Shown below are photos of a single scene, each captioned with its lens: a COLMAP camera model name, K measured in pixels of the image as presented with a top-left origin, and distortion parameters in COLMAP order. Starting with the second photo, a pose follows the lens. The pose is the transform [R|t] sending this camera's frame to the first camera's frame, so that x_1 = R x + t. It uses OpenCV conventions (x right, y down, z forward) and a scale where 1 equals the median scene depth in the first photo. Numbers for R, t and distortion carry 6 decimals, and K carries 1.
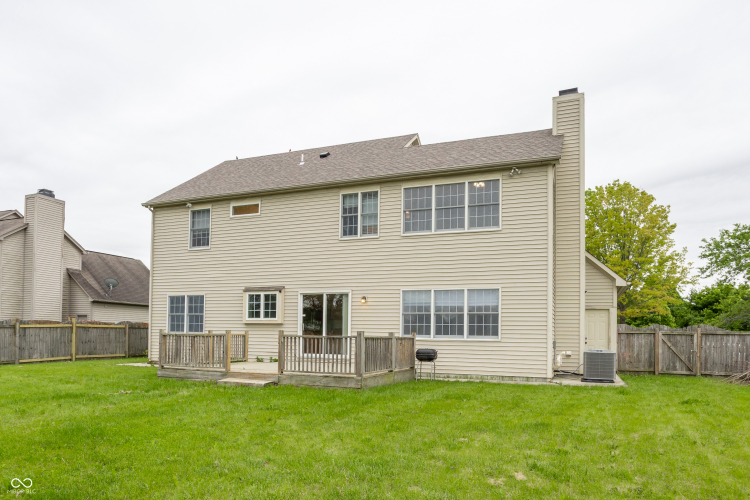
lens RADIAL K [[374.8, 0, 364.6], [0, 374.8, 272.0], [0, 0, 1]] dist [-0.027383, 0.010253]
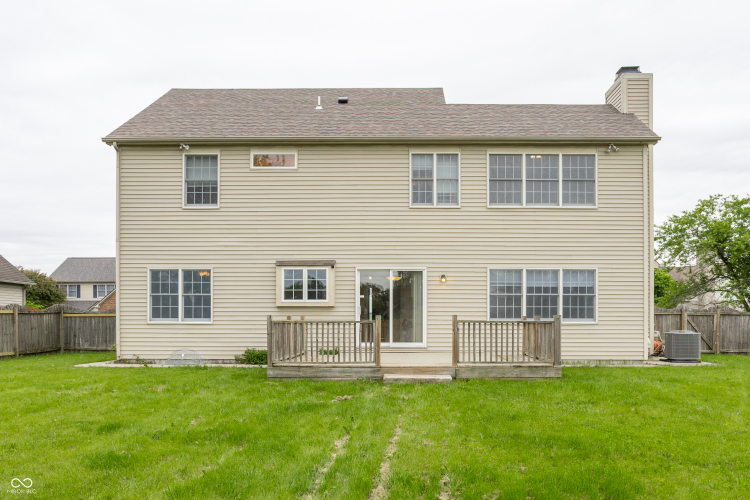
lens RADIAL K [[445.9, 0, 375.2], [0, 445.9, 253.5], [0, 0, 1]] dist [-0.018094, 0.003049]
pose [[0.959849, 0.028710, 0.279045, -0.428904], [-0.034924, 0.999240, 0.017322, 0.003443], [-0.278335, -0.026372, 0.960122, 0.053074]]
